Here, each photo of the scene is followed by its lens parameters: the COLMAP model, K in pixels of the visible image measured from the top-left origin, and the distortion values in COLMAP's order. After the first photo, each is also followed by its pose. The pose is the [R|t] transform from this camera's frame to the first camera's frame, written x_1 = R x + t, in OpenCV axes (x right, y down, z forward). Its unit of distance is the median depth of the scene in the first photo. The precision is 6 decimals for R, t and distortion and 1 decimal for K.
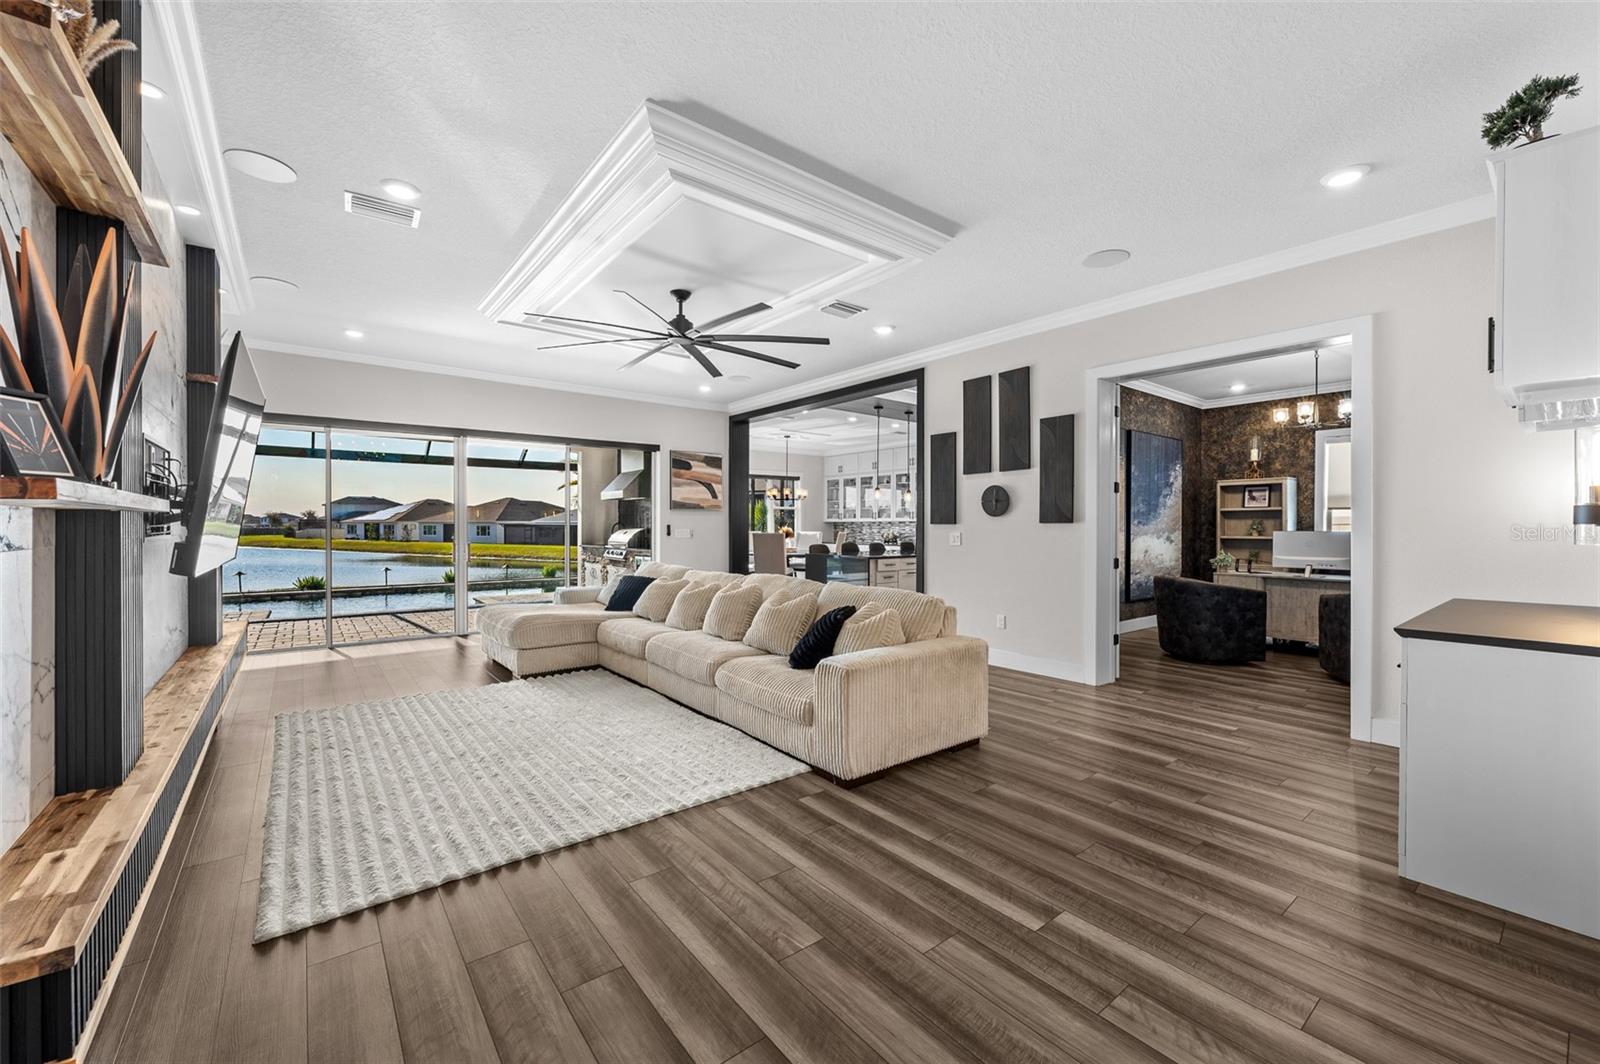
lens RADIAL K [[638.8, 0, 804.7], [0, 638.8, 530.4], [0, 0, 1]] dist [0.000637, 0.000059]
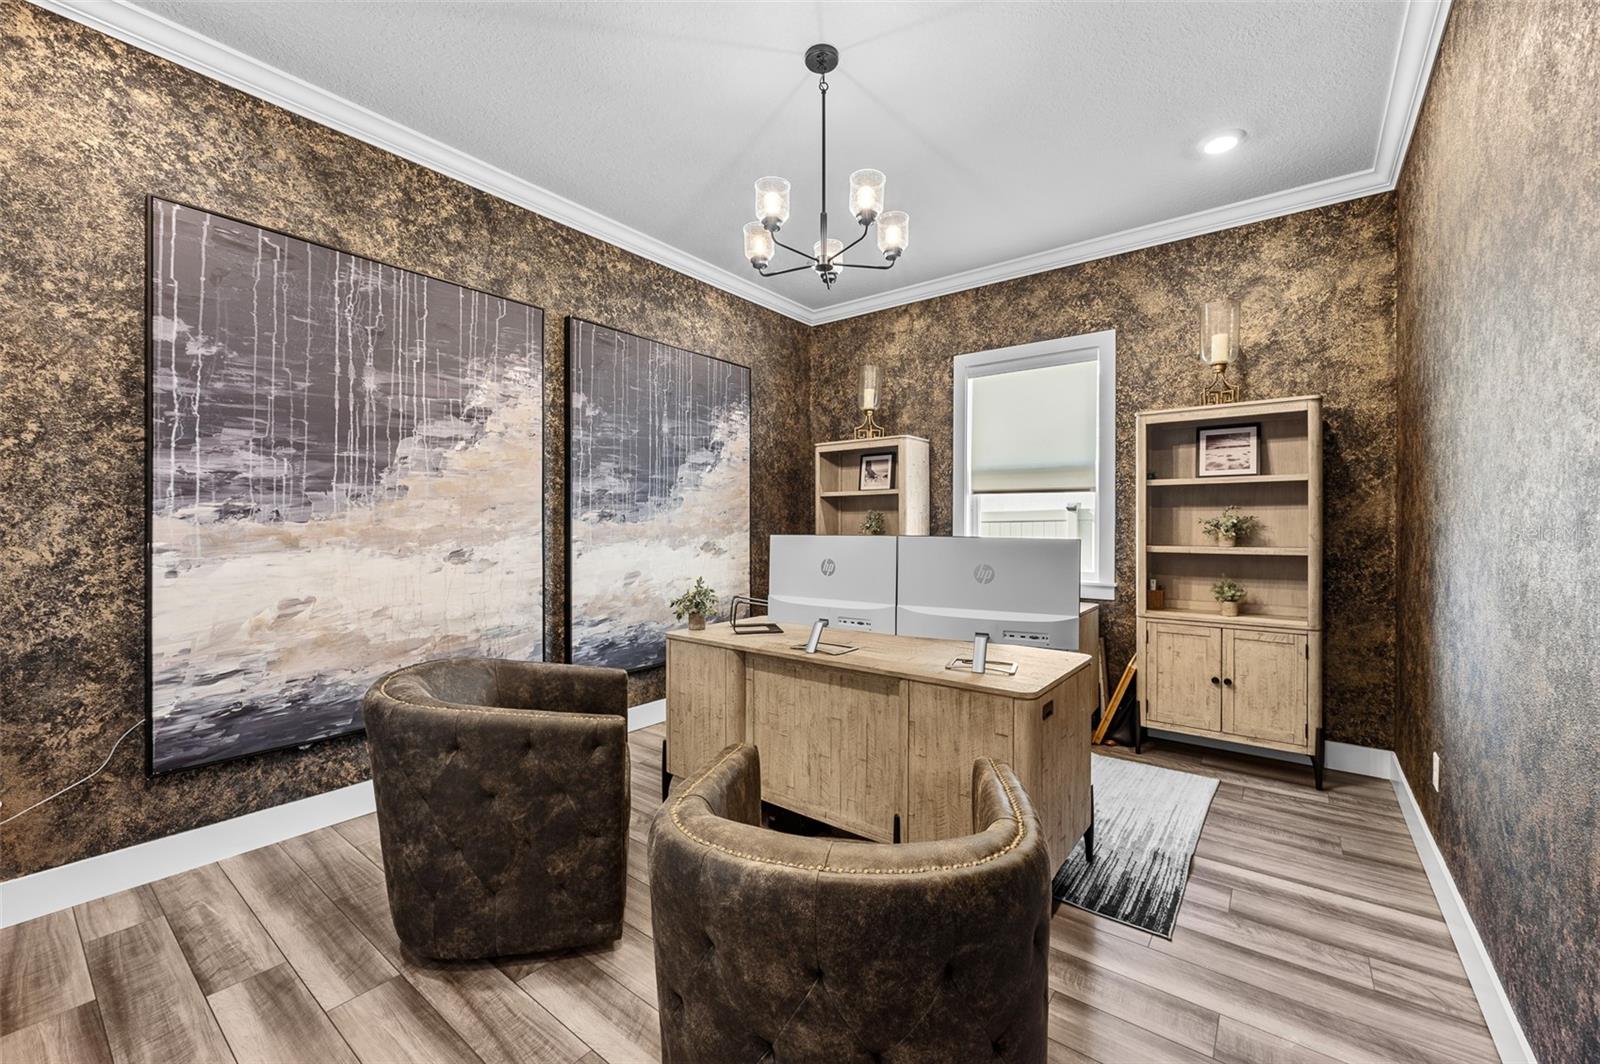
lens RADIAL K [[638.8, 0, 804.7], [0, 638.8, 530.4], [0, 0, 1]] dist [0.000637, 0.000059]
pose [[0.969791, -0.006039, 0.243862, 0.516607], [0.005113, 0.999977, 0.004429, -0.002710], [-0.243883, -0.003048, 0.969800, 0.465847]]
